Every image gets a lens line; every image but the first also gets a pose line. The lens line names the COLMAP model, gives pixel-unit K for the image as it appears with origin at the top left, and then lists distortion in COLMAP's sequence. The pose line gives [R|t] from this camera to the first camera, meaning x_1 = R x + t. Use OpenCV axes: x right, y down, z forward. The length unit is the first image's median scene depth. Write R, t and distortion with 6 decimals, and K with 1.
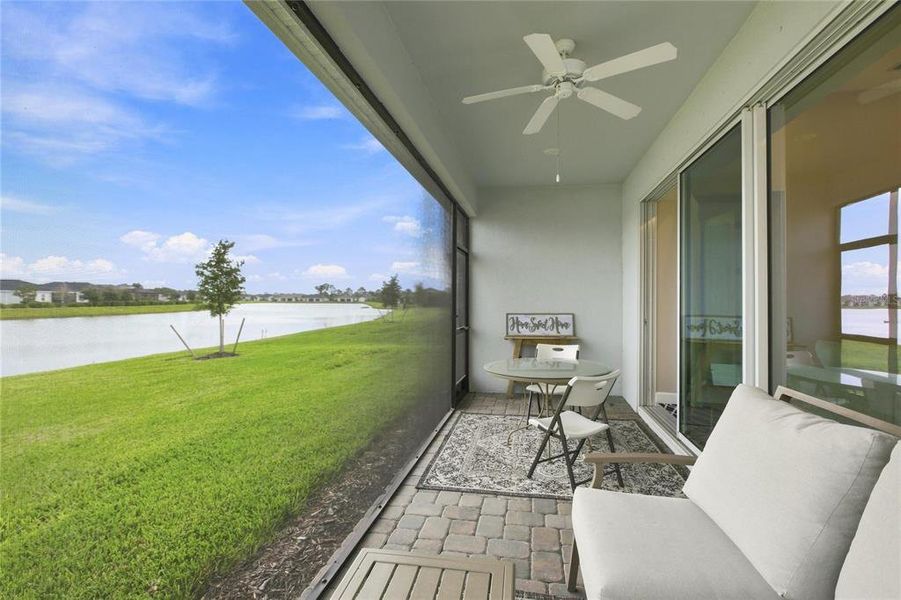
lens RADIAL K [[409.3, 0, 453.9], [0, 409.3, 299.9], [0, 0, 1]] dist [-0.003261, 0.002618]
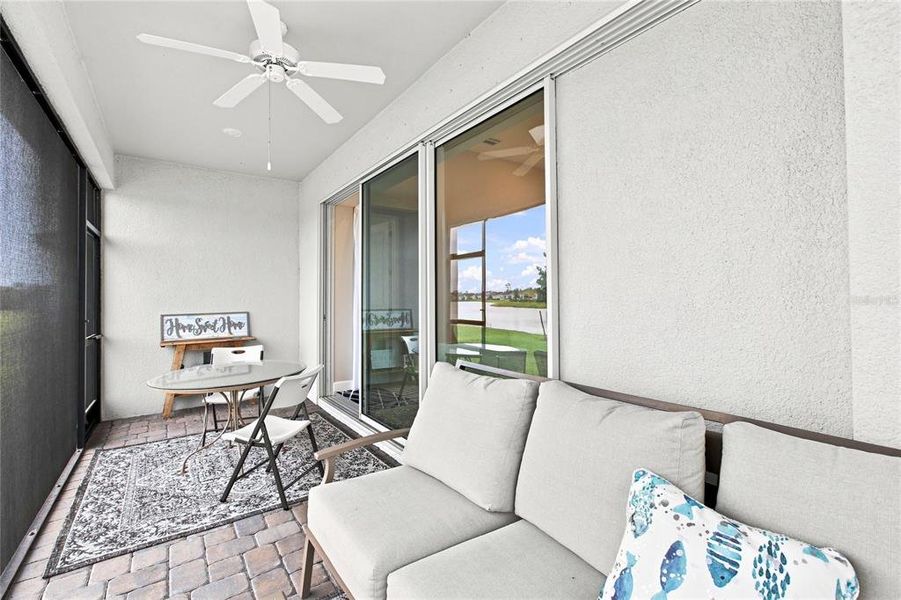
lens RADIAL K [[409.3, 0, 447.1], [0, 409.3, 296.3], [0, 0, 1]] dist [-0.003261, 0.002618]
pose [[0.701398, -0.007413, 0.712731, -0.090766], [0.009586, 0.999954, 0.000967, 0.001684], [-0.712705, 0.006153, 0.701437, 0.044872]]
